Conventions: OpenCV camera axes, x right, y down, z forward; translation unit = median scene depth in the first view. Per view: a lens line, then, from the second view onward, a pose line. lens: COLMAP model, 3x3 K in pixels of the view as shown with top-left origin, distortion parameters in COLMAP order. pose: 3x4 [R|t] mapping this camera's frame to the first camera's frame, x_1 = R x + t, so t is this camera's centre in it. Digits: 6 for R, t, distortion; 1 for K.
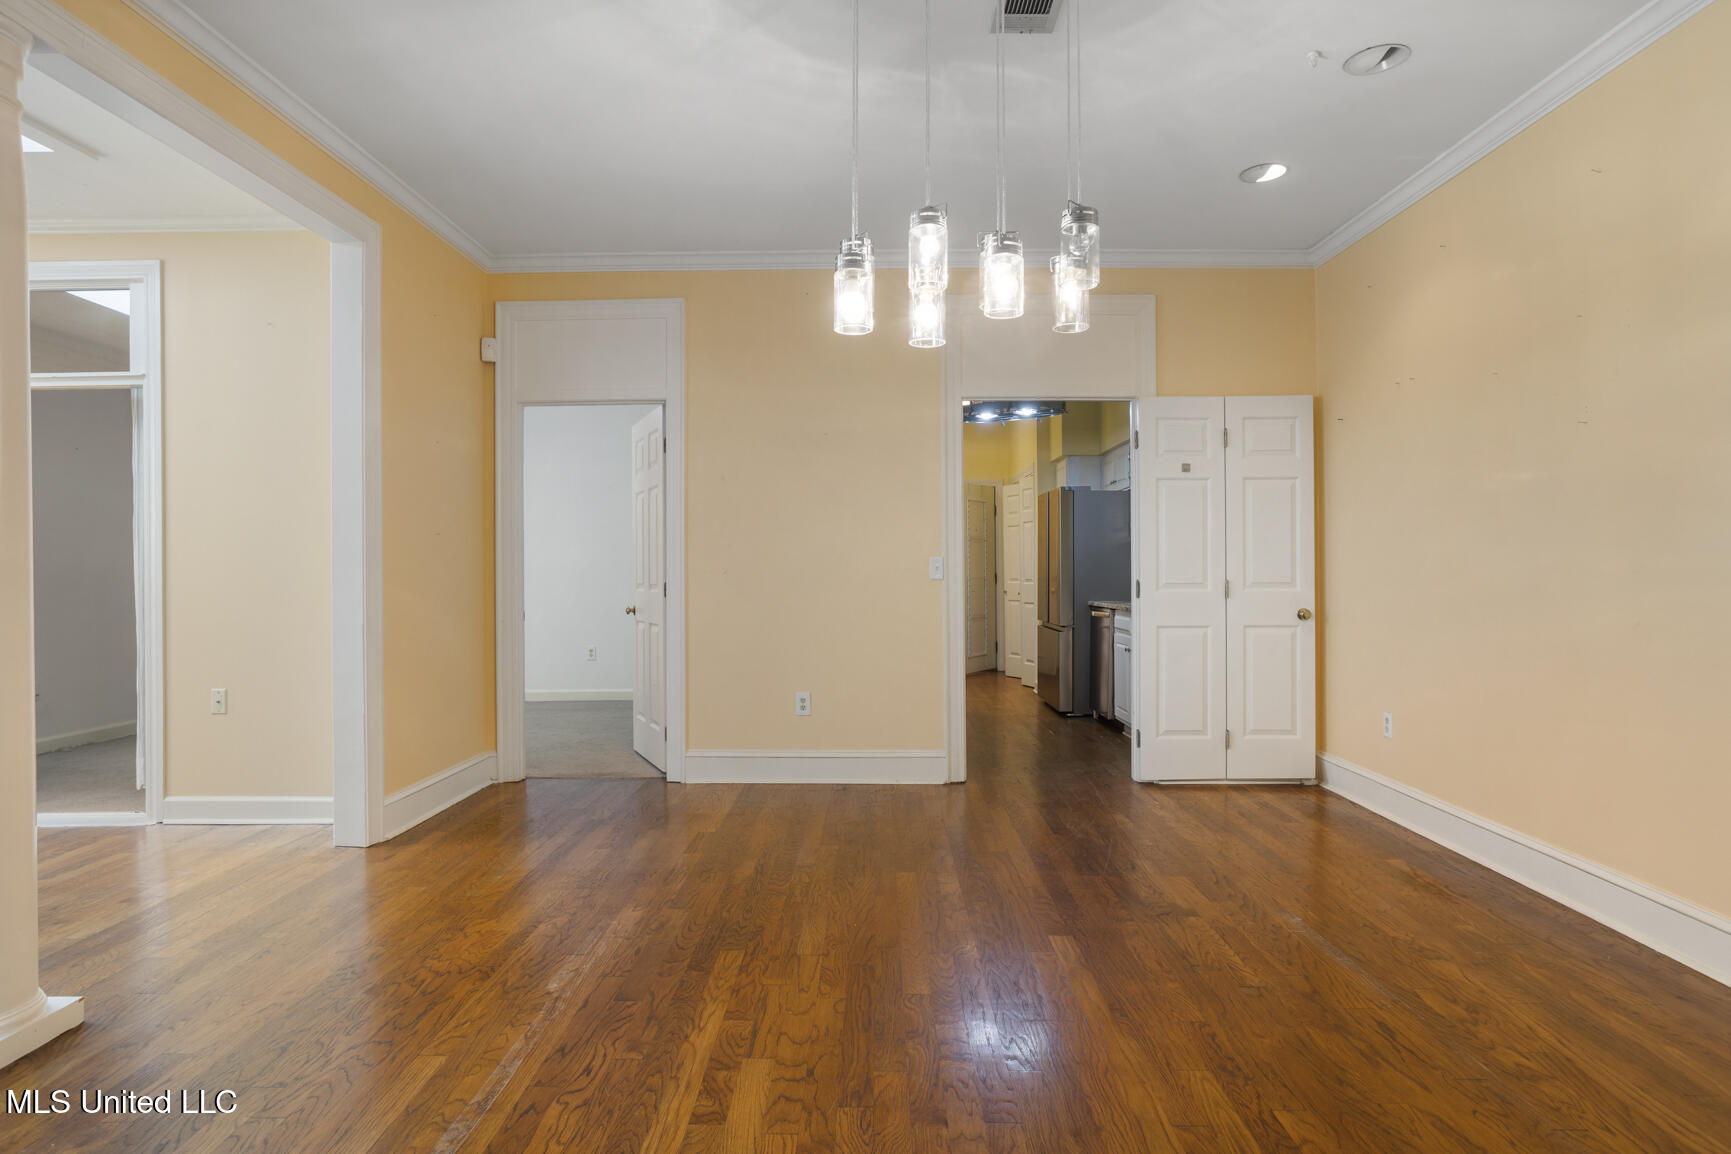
lens RADIAL K [[962.6, 0, 863.6], [0, 962.6, 567.0], [0, 0, 1]] dist [-0.030068, 0.000990]
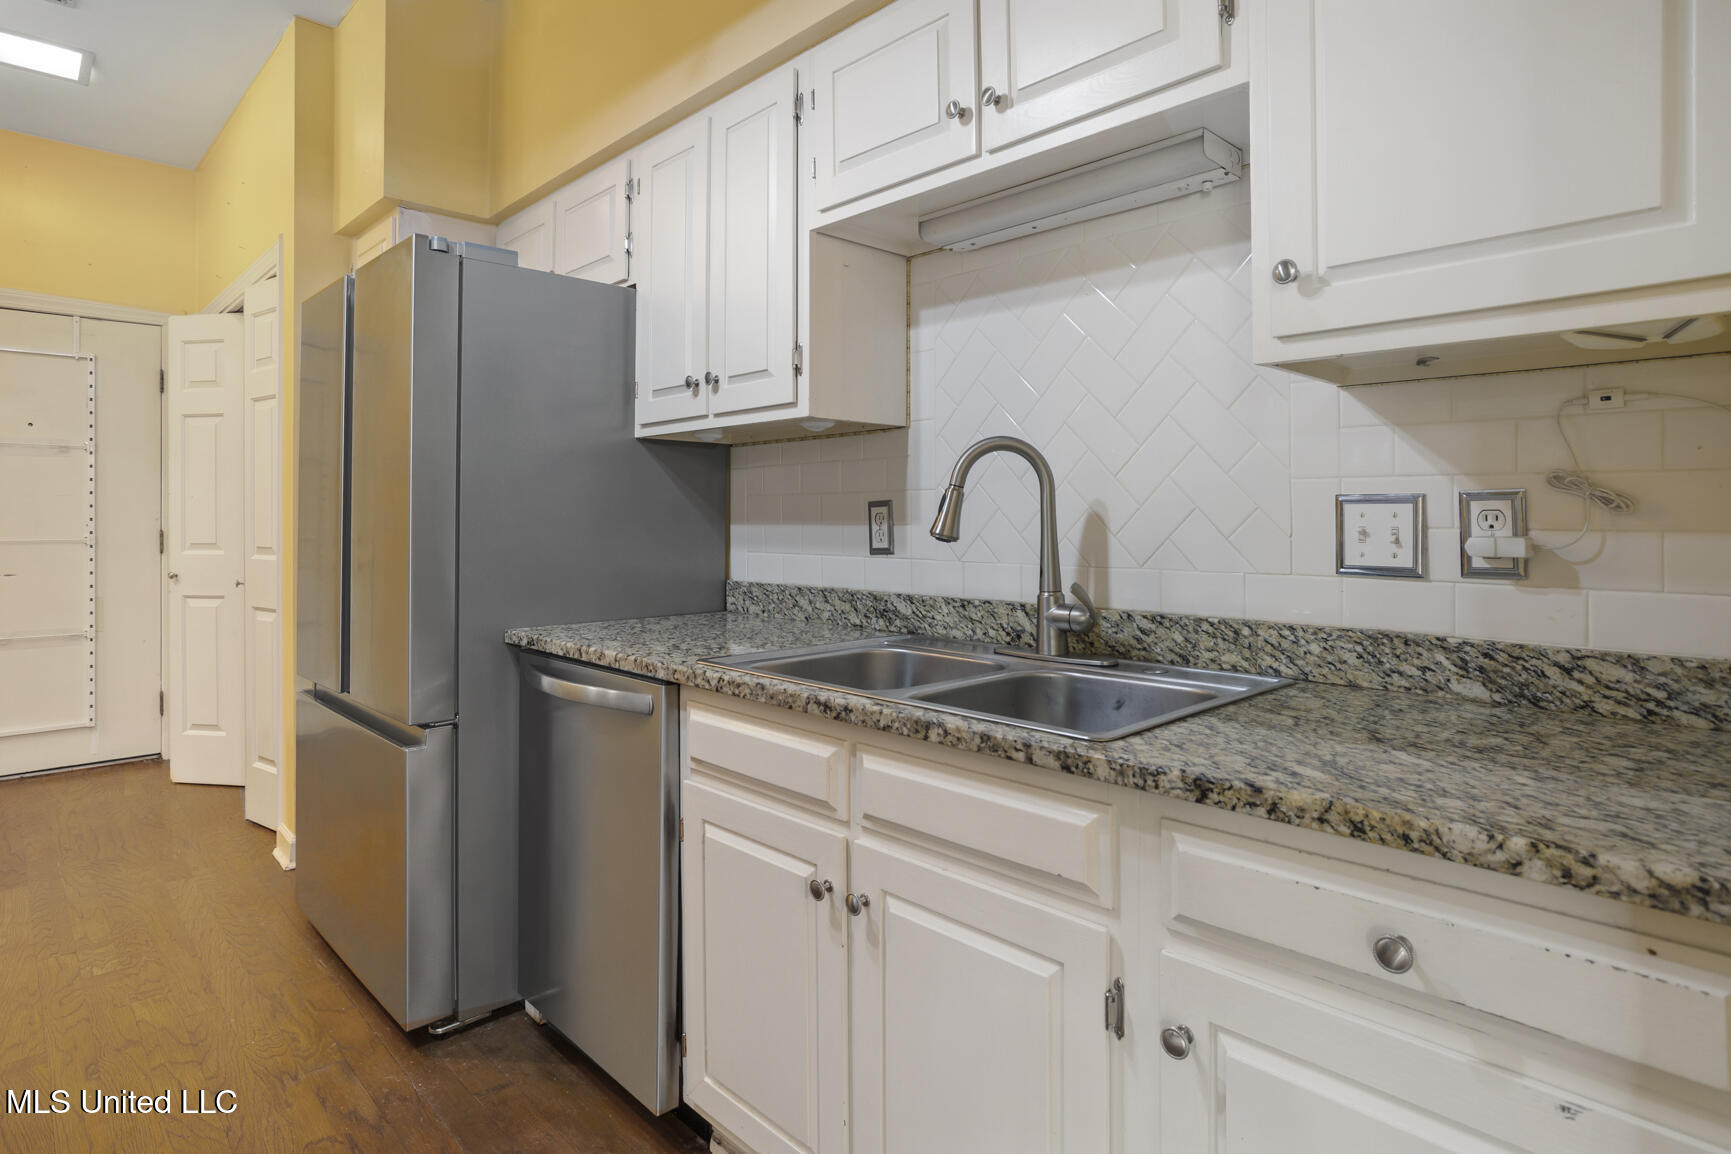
lens RADIAL K [[951.8, 0, 889.2], [0, 951.8, 519.4], [0, 0, 1]] dist [-0.054018, 0.032962]
pose [[0.714527, -0.001641, 0.699606, 0.112847], [0.002246, 0.999997, 0.000052, 0.000424], [-0.699604, 0.001534, 0.714529, 0.705550]]
